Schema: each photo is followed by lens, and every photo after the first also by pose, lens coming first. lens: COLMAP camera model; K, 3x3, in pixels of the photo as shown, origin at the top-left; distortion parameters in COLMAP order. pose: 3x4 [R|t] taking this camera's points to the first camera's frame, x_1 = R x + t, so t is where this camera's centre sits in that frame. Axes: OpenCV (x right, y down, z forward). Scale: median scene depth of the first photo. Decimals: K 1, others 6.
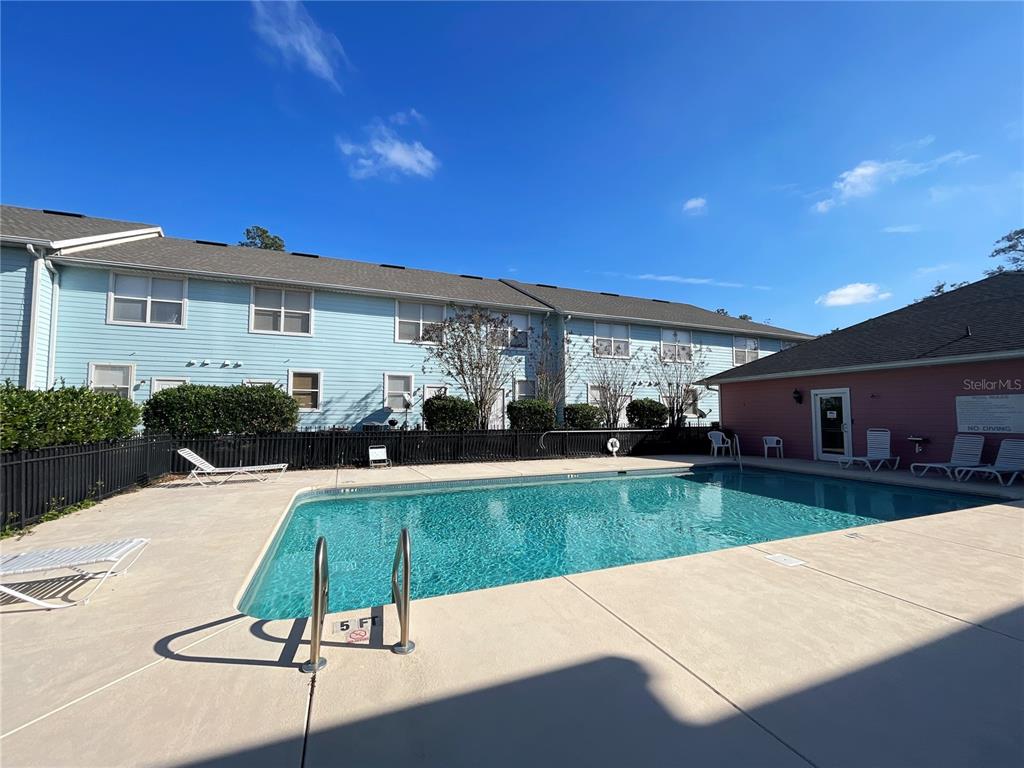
lens RADIAL K [[410.7, 0, 507.1], [0, 410.7, 386.9], [0, 0, 1]] dist [0.002566, 0.000018]
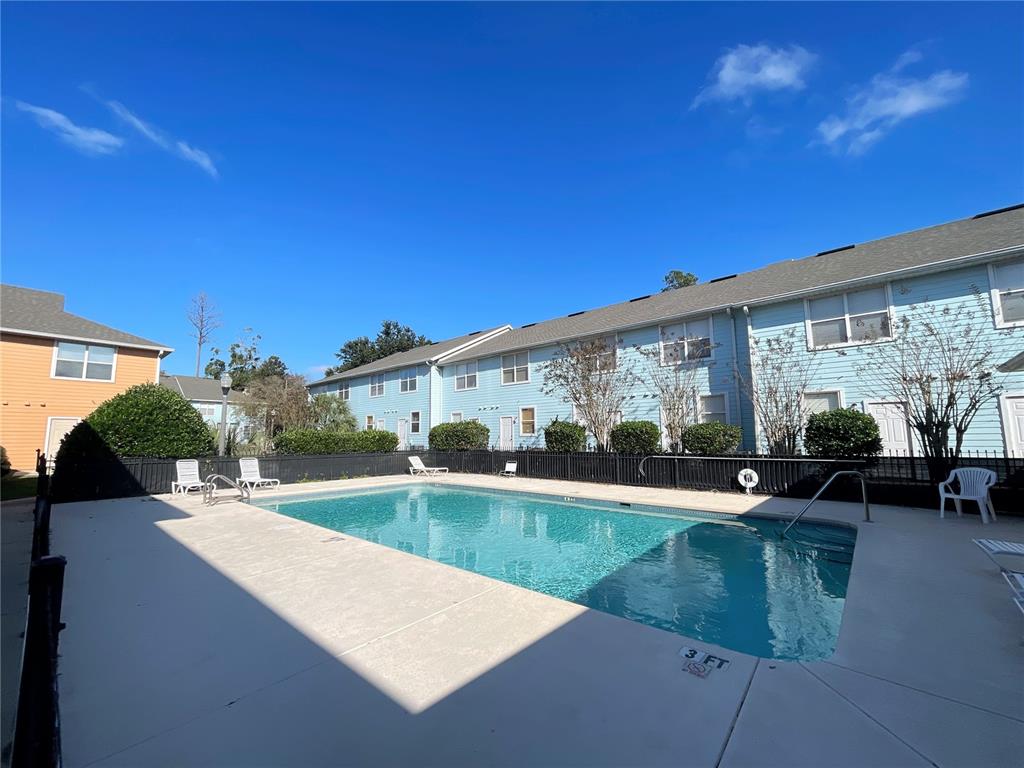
lens RADIAL K [[410.7, 0, 508.5], [0, 410.7, 385.5], [0, 0, 1]] dist [0.002566, 0.000018]
pose [[0.450061, -0.117871, -0.885184, 0.738704], [0.070572, 0.992845, -0.096326, 0.019123], [0.890205, -0.019116, 0.455159, 0.297146]]
